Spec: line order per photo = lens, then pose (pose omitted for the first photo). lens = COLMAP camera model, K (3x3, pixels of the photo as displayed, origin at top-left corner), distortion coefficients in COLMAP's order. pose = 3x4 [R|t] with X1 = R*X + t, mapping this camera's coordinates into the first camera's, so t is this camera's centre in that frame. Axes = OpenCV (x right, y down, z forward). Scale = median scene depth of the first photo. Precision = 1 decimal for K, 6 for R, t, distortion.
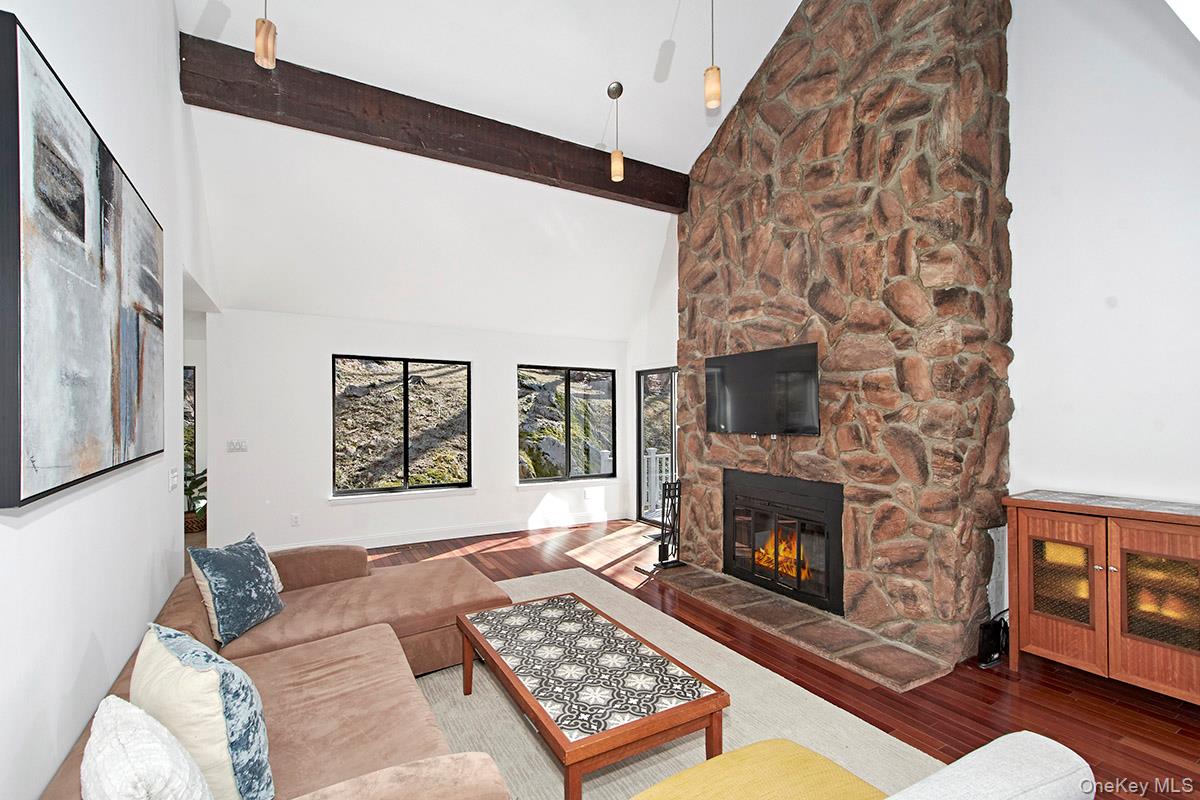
lens RADIAL K [[523.0, 0, 586.6], [0, 523.0, 414.0], [0, 0, 1]] dist [0.003376, -0.000830]
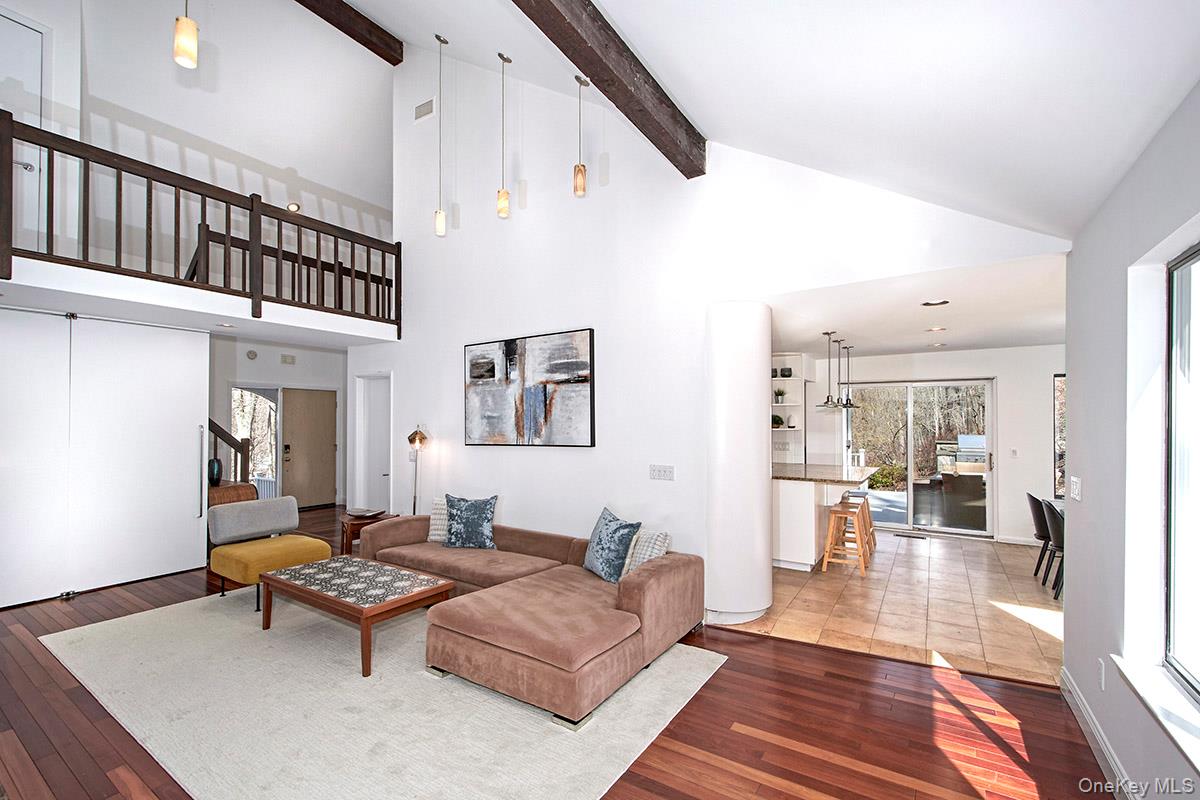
lens RADIAL K [[523.0, 0, 576.2], [0, 523.0, 418.8], [0, 0, 1]] dist [0.003376, -0.000830]
pose [[-0.898210, 0.001991, -0.439562, 0.030051], [0.004520, 0.999979, -0.004706, -0.009636], [0.439544, -0.006213, -0.898200, 1.362967]]
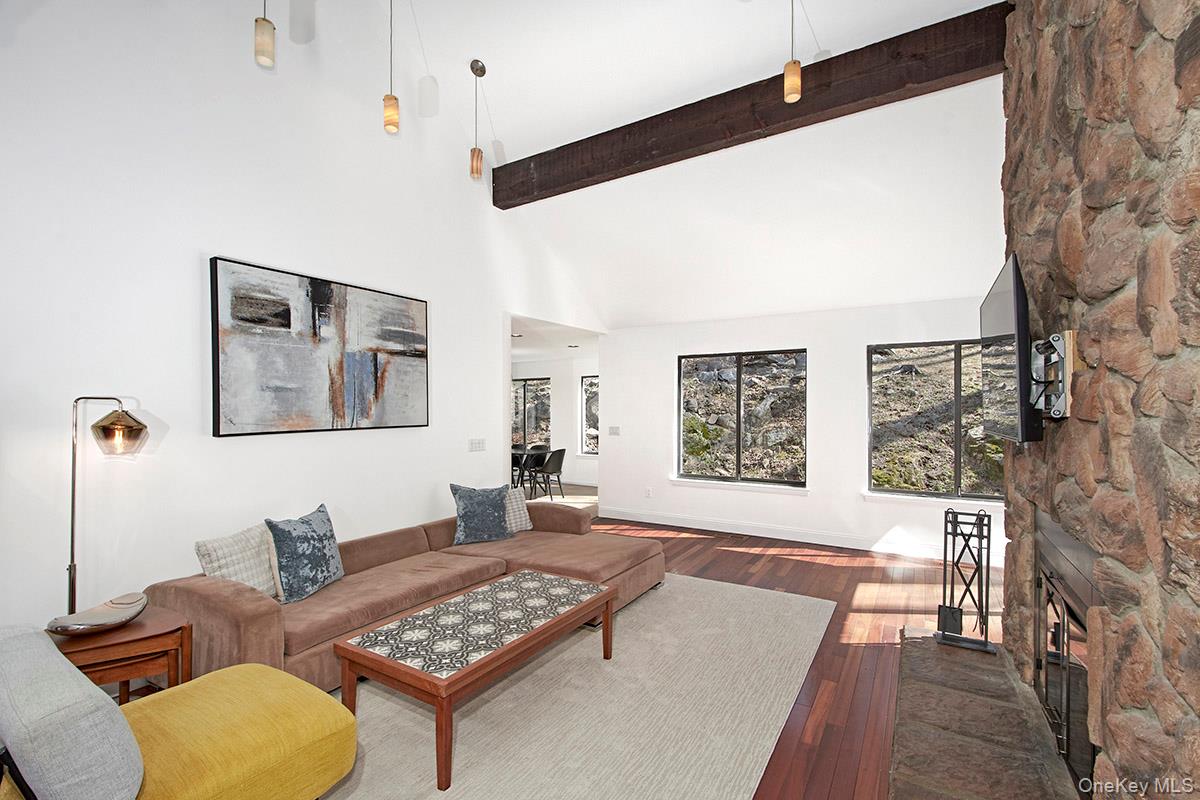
lens RADIAL K [[523.0, 0, 594.6], [0, 523.0, 412.5], [0, 0, 1]] dist [0.003376, -0.000830]
pose [[0.485393, 0.004521, -0.874285, 0.526557], [-0.000889, 0.999989, 0.004678, 0.008887], [0.874296, -0.001493, 0.485391, 0.324362]]
